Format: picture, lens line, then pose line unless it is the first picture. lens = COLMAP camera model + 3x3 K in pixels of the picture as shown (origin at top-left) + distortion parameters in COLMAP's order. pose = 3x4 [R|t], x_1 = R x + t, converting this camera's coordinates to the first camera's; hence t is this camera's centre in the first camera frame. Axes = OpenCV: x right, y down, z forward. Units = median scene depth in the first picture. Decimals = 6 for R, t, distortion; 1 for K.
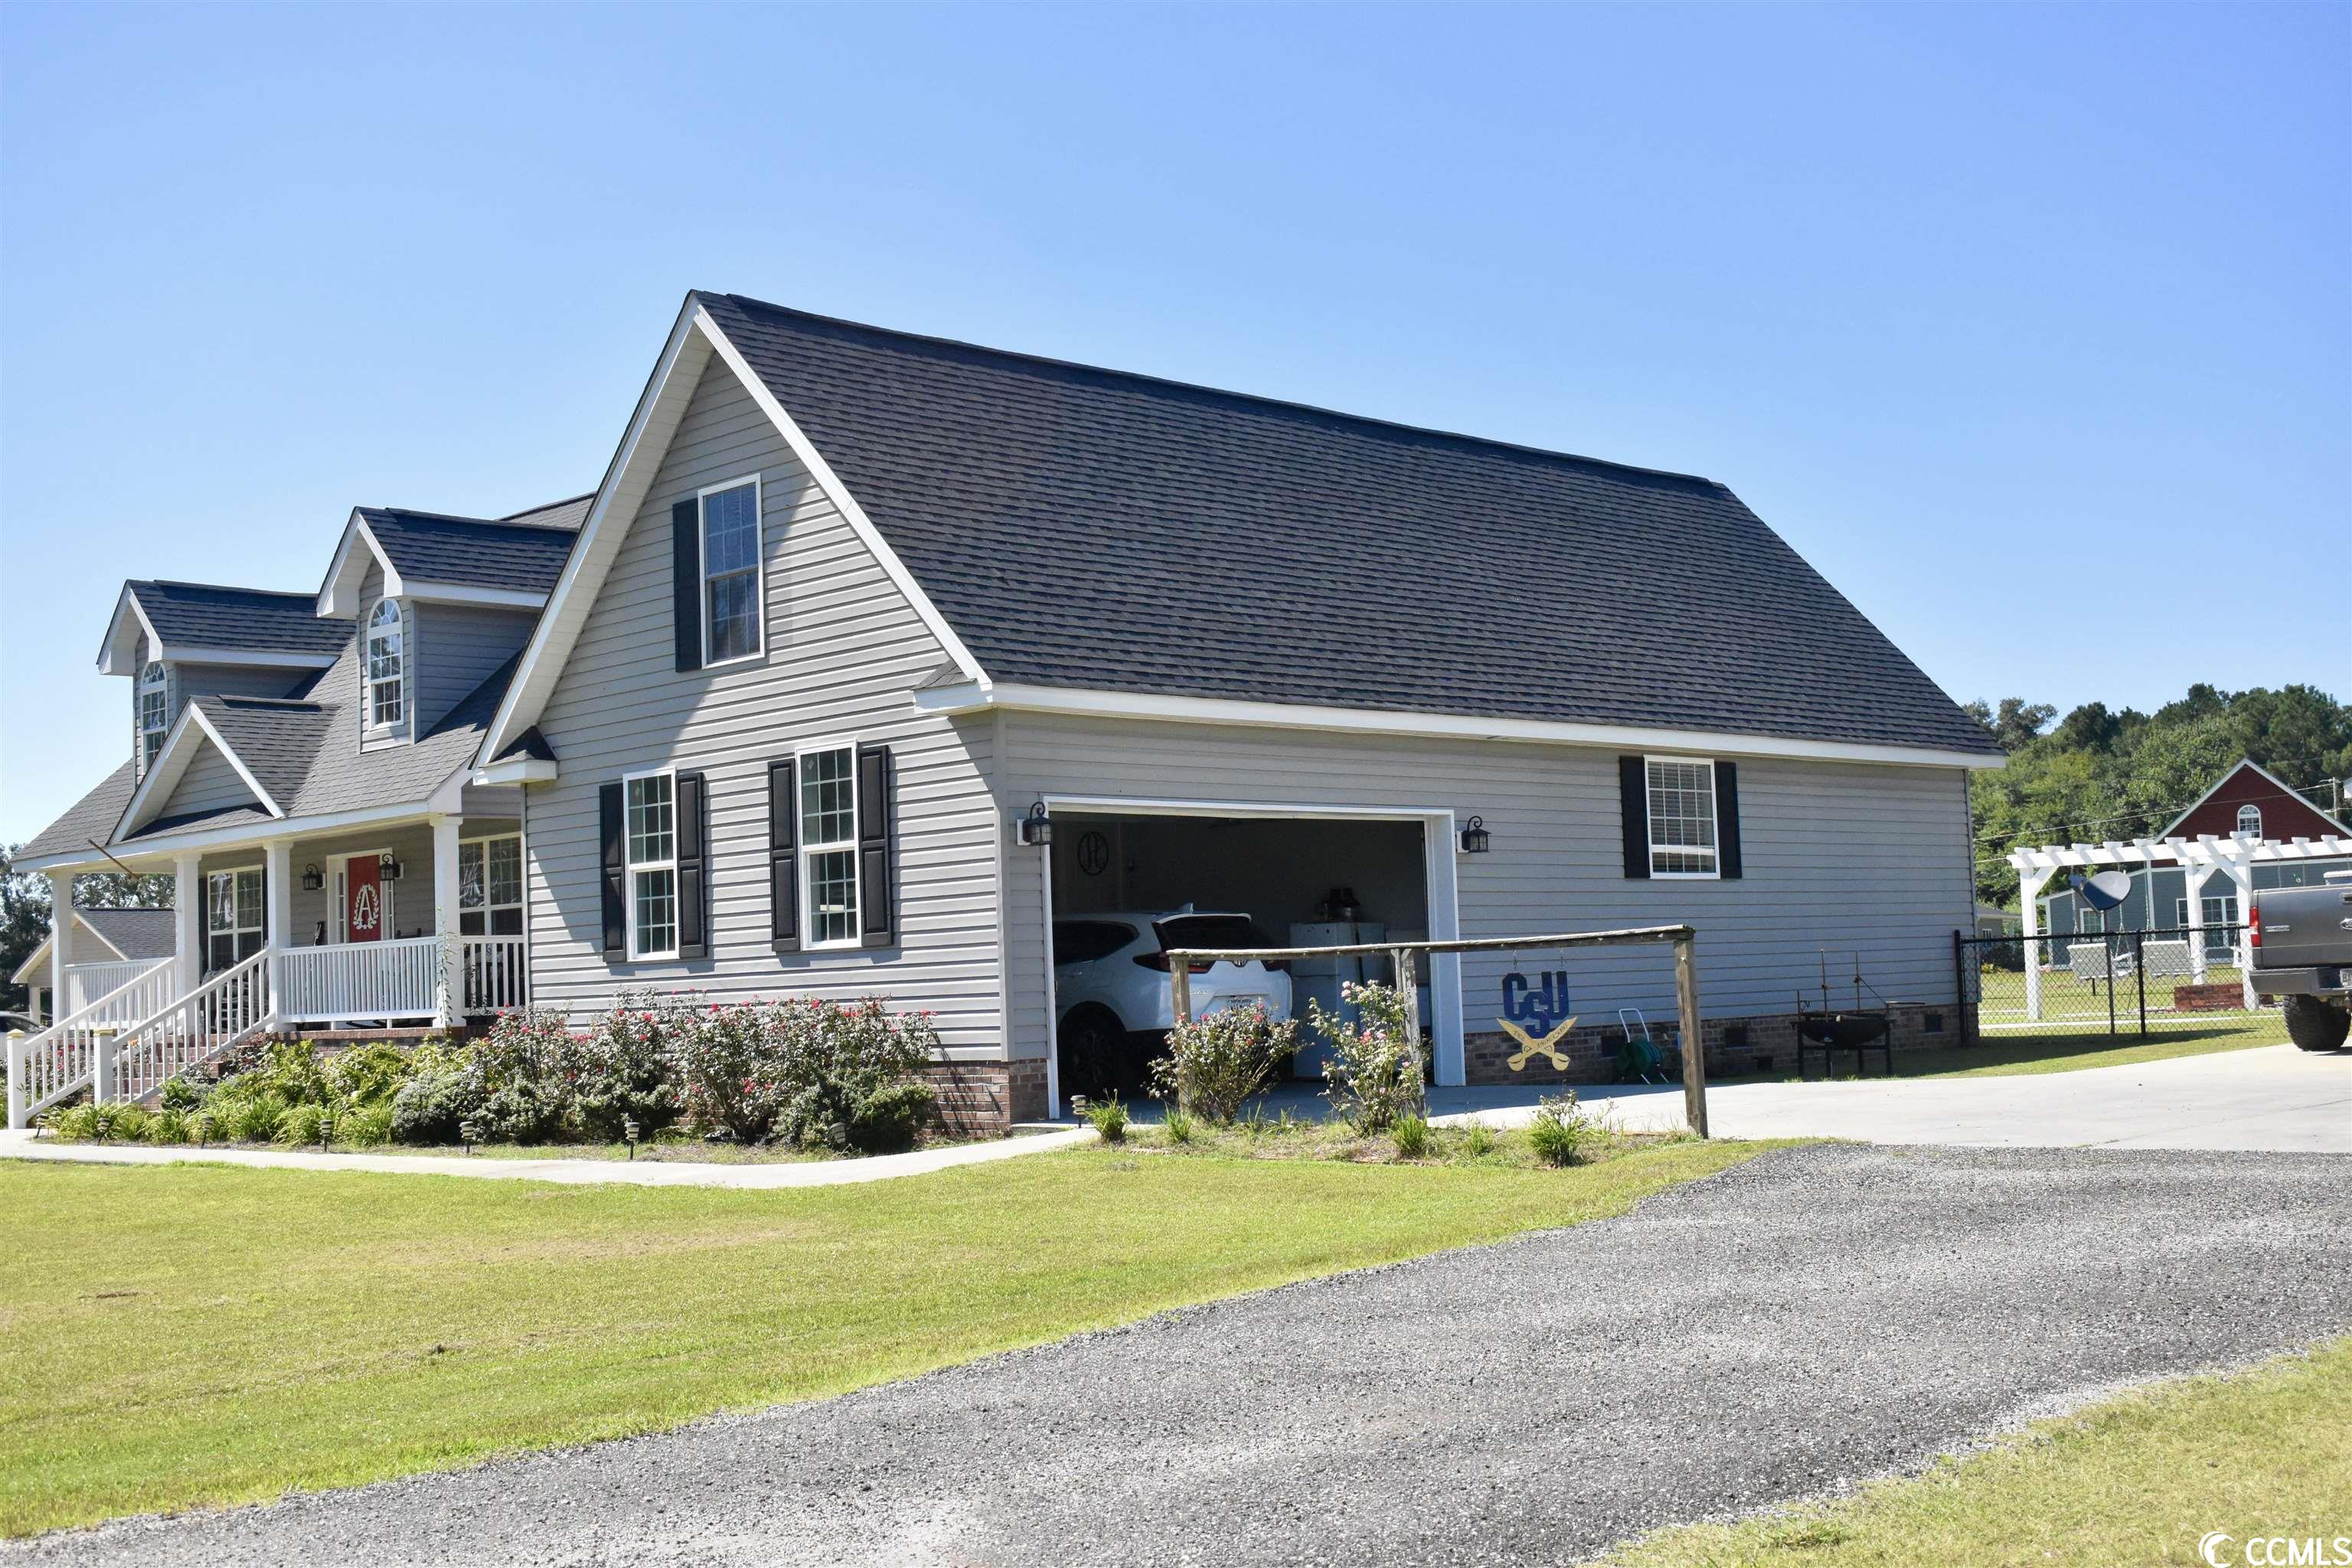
lens RADIAL K [[2636.0, 0, 1175.8], [0, 2636.0, 781.2], [0, 0, 1]] dist [-0.022829, 0.000000]
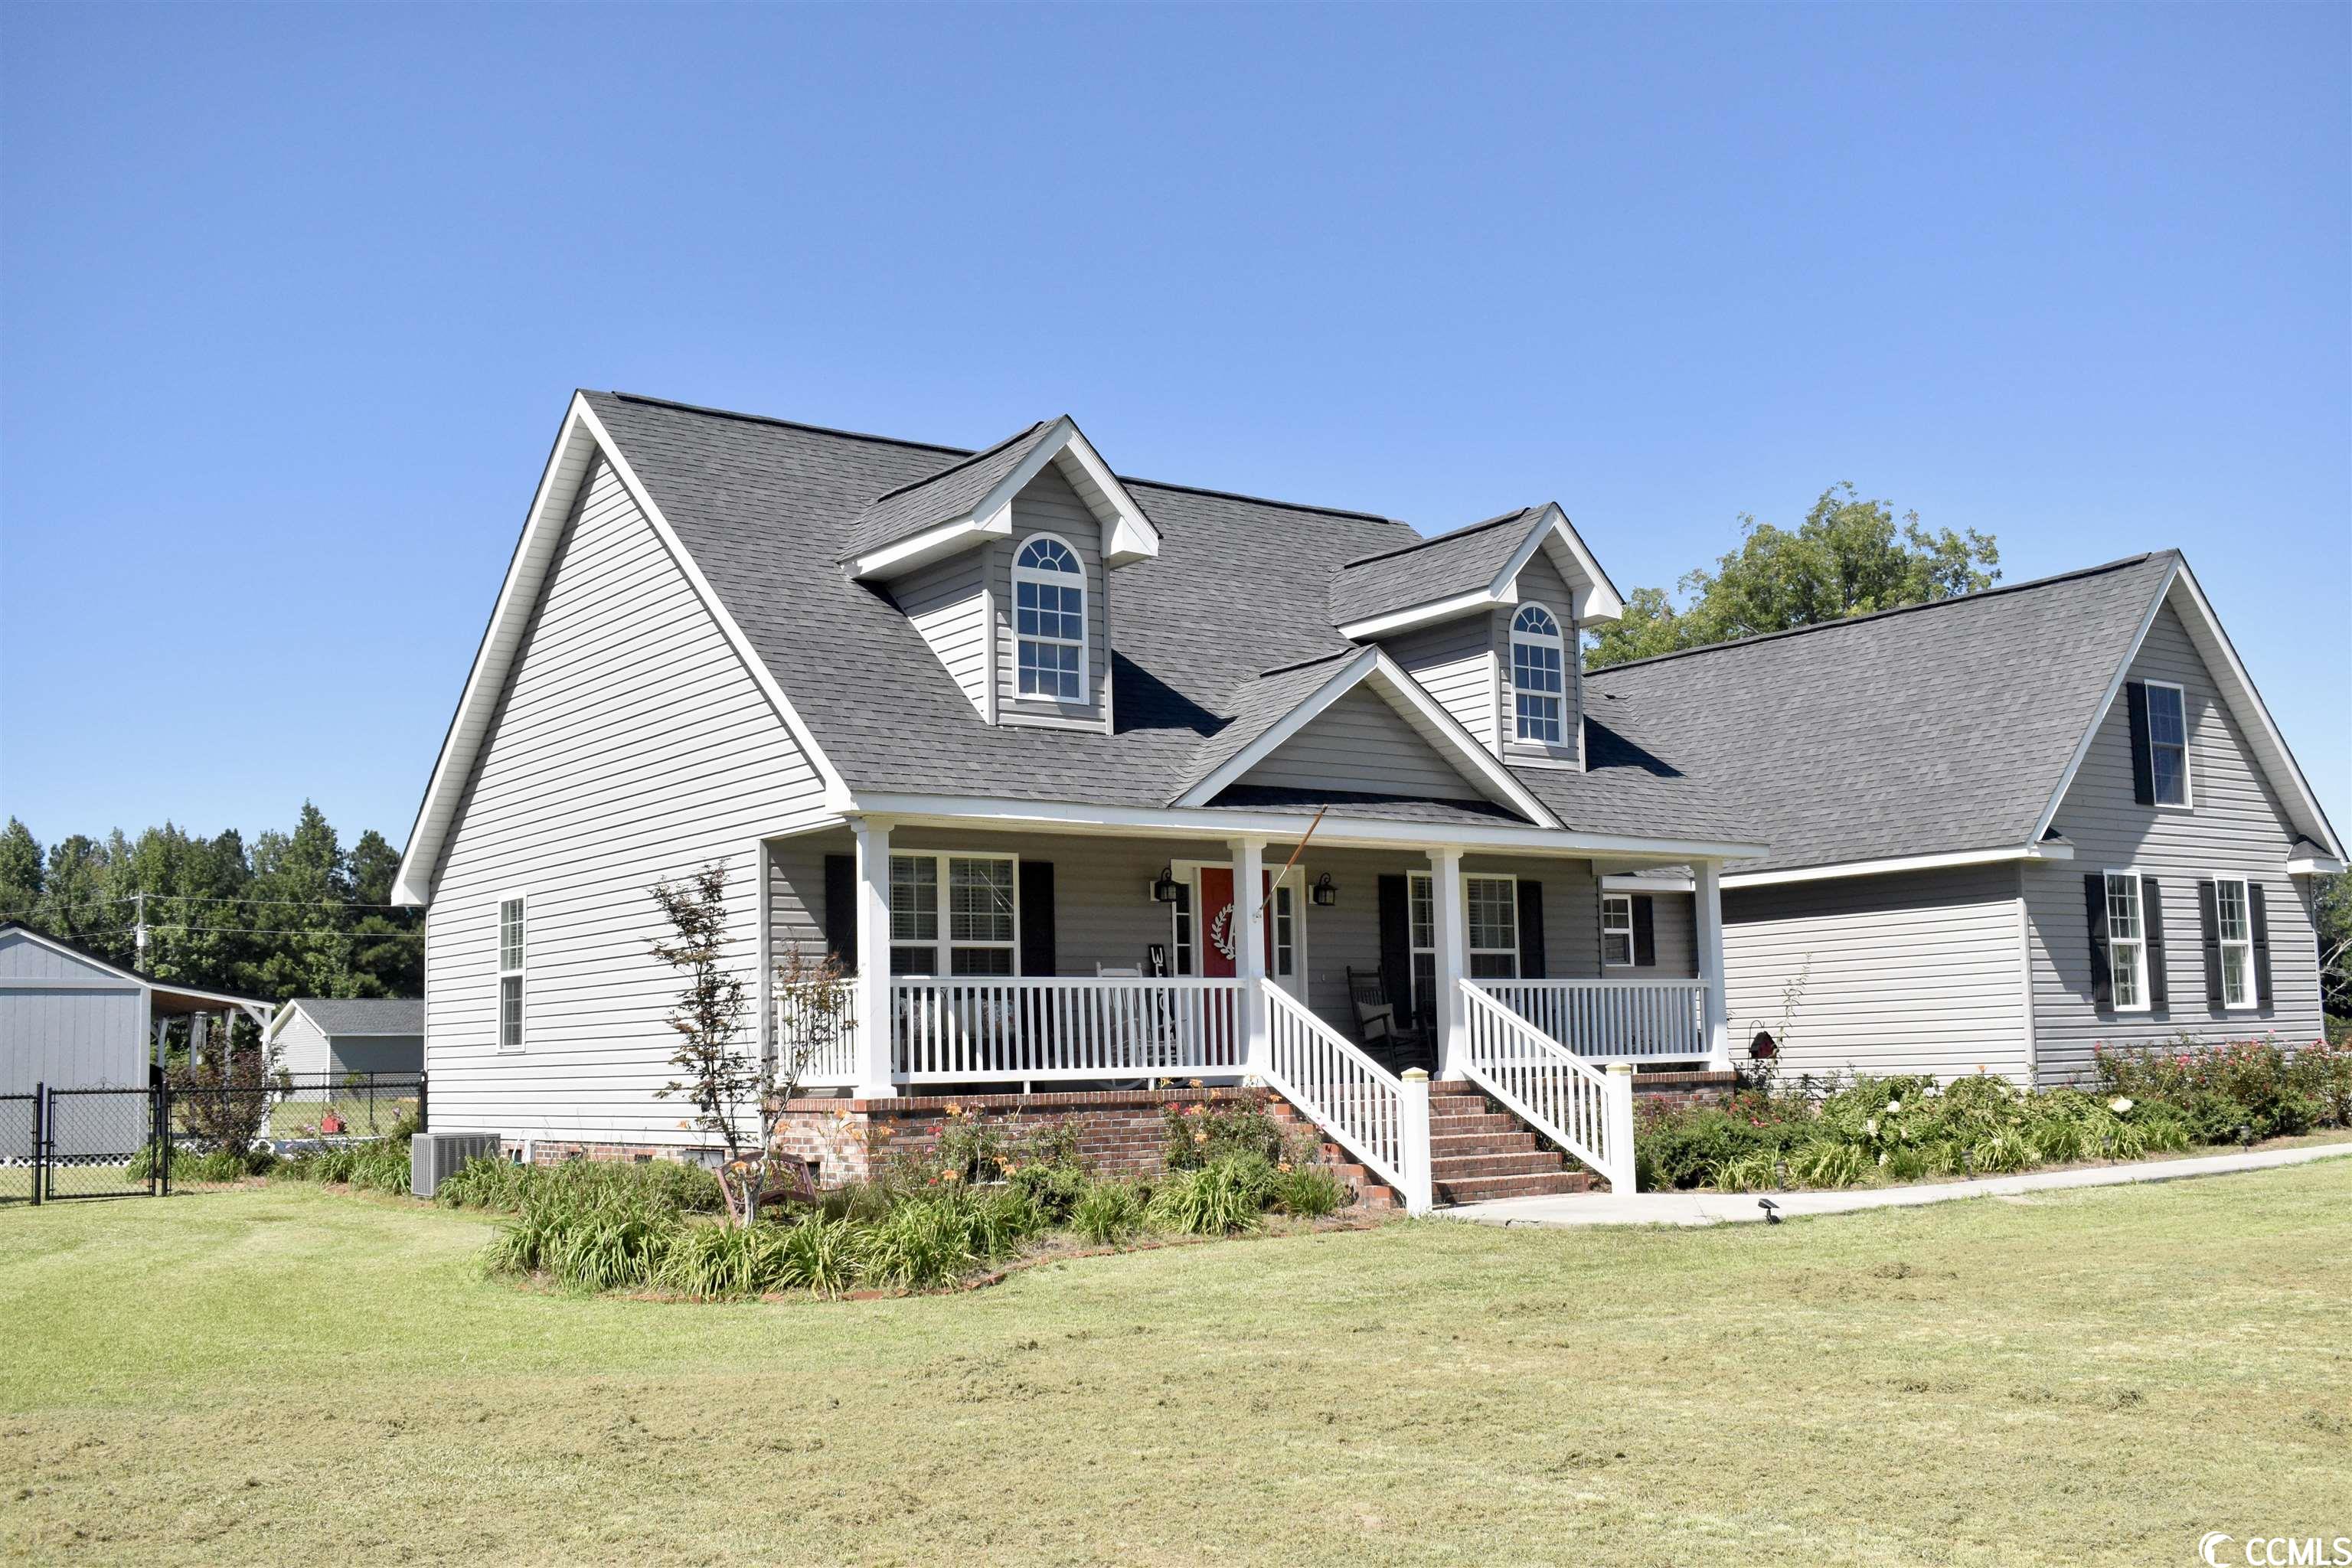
lens RADIAL K [[2334.2, 0, 1170.9], [0, 2334.2, 787.7], [0, 0, 1]] dist [-0.071165, 0.000000]
pose [[0.168348, 0.158072, 0.972971, -1.443618], [-0.056046, 0.986997, -0.150653, 0.160159], [-0.984133, -0.029169, 0.175018, 1.279039]]
